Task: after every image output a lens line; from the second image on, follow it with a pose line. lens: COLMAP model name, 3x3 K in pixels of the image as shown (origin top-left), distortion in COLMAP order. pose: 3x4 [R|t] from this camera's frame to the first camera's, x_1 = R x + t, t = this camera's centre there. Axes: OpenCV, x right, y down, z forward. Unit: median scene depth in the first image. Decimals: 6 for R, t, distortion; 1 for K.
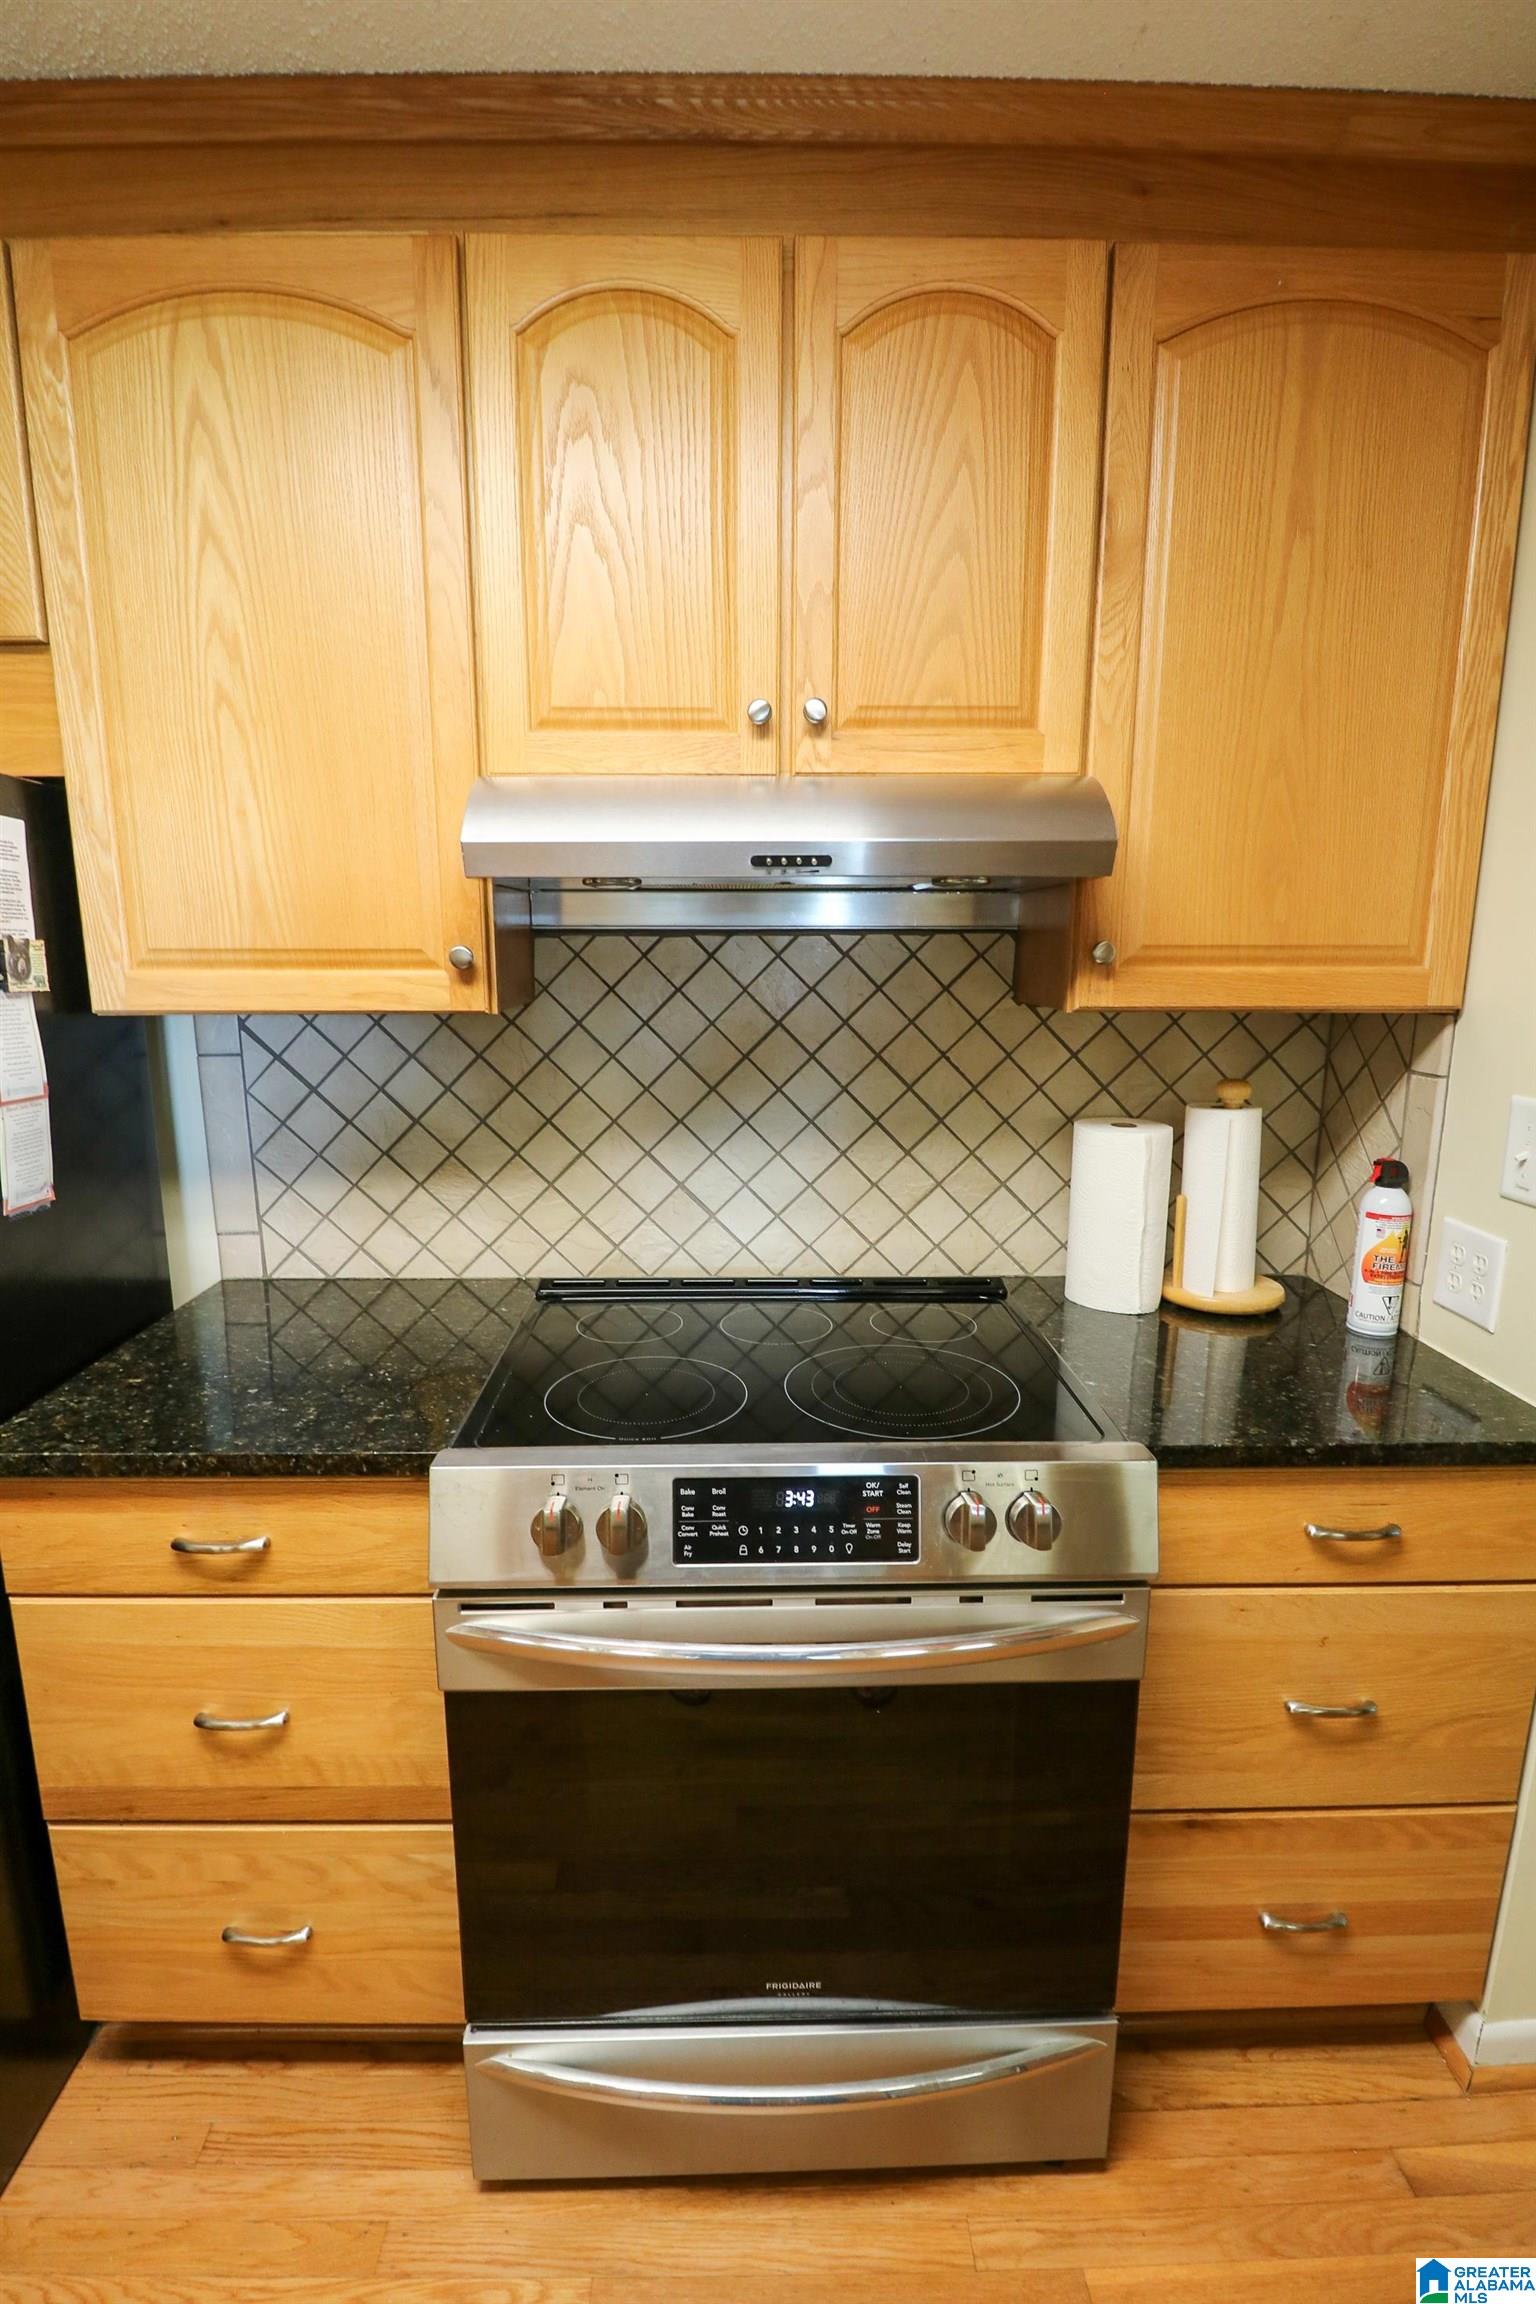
lens RADIAL K [[1063.3, 0, 714.9], [0, 1063.3, 1159.8], [0, 0, 1]] dist [-0.002389, -0.012099]
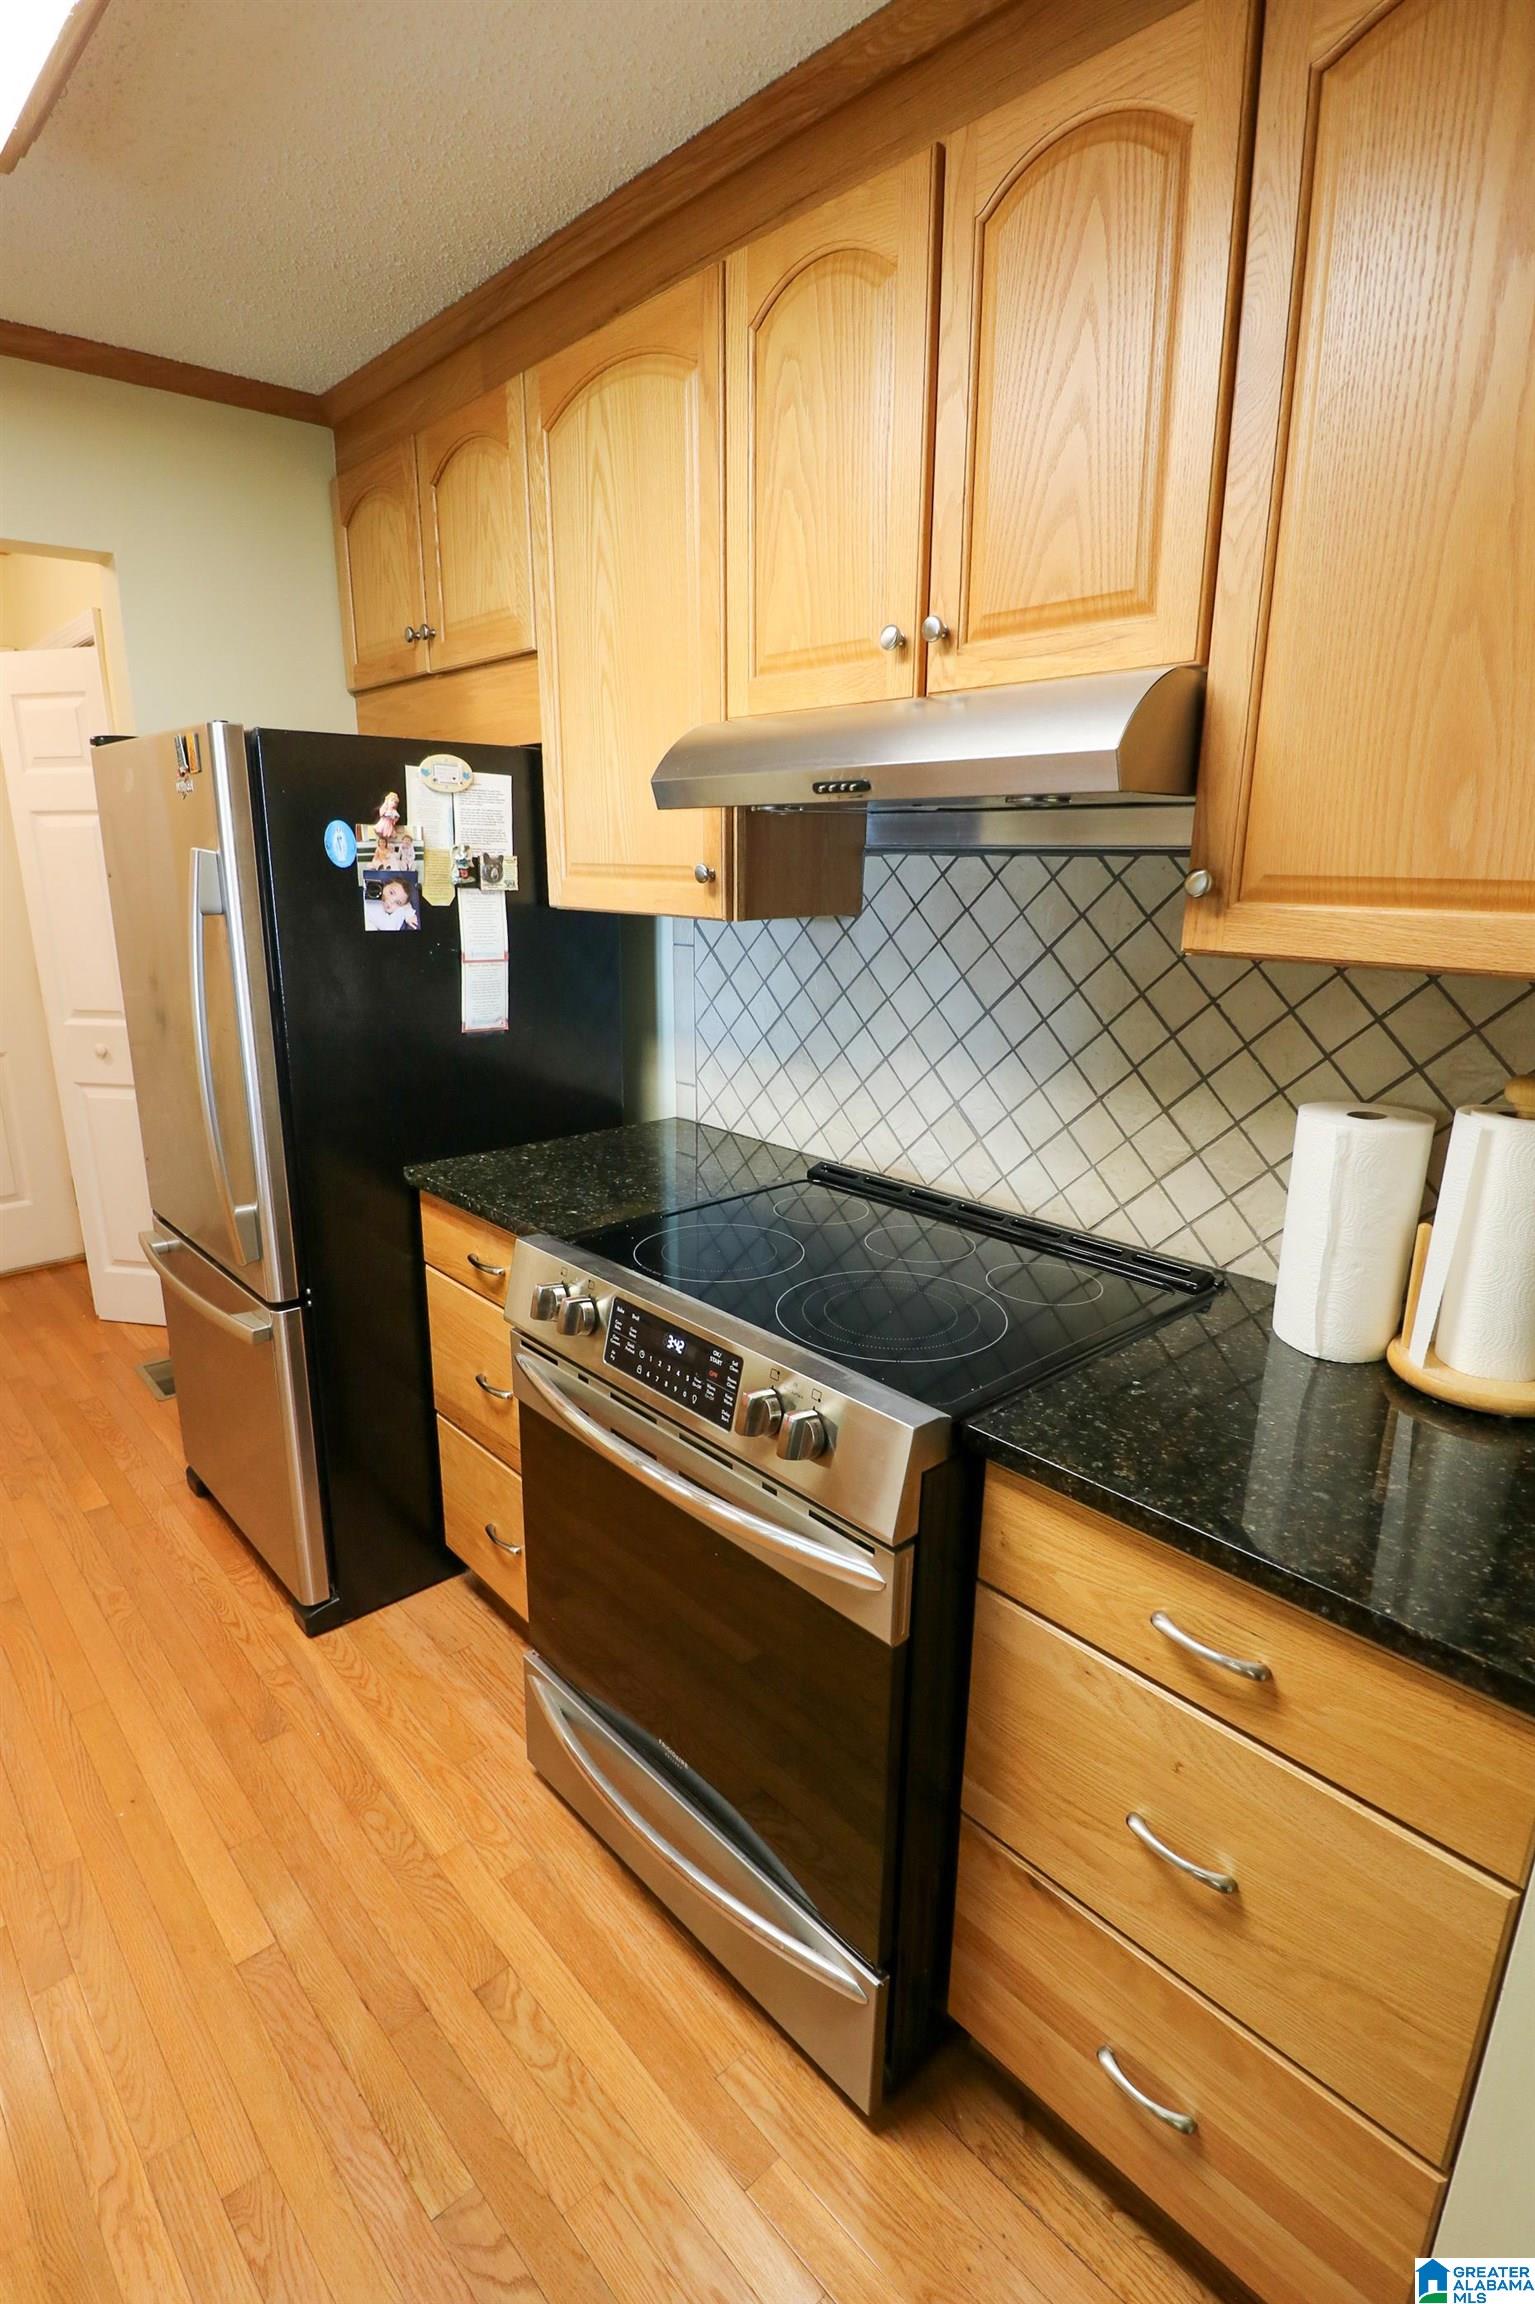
lens RADIAL K [[1115.6, 0, 767.5], [0, 1115.6, 1152.0], [0, 0, 1]] dist [-0.000979, -0.013881]
pose [[0.669736, 0.198360, -0.715617, 0.831561], [-0.152286, 0.979870, 0.129085, -0.055078], [0.726817, 0.022526, 0.686462, 0.184206]]
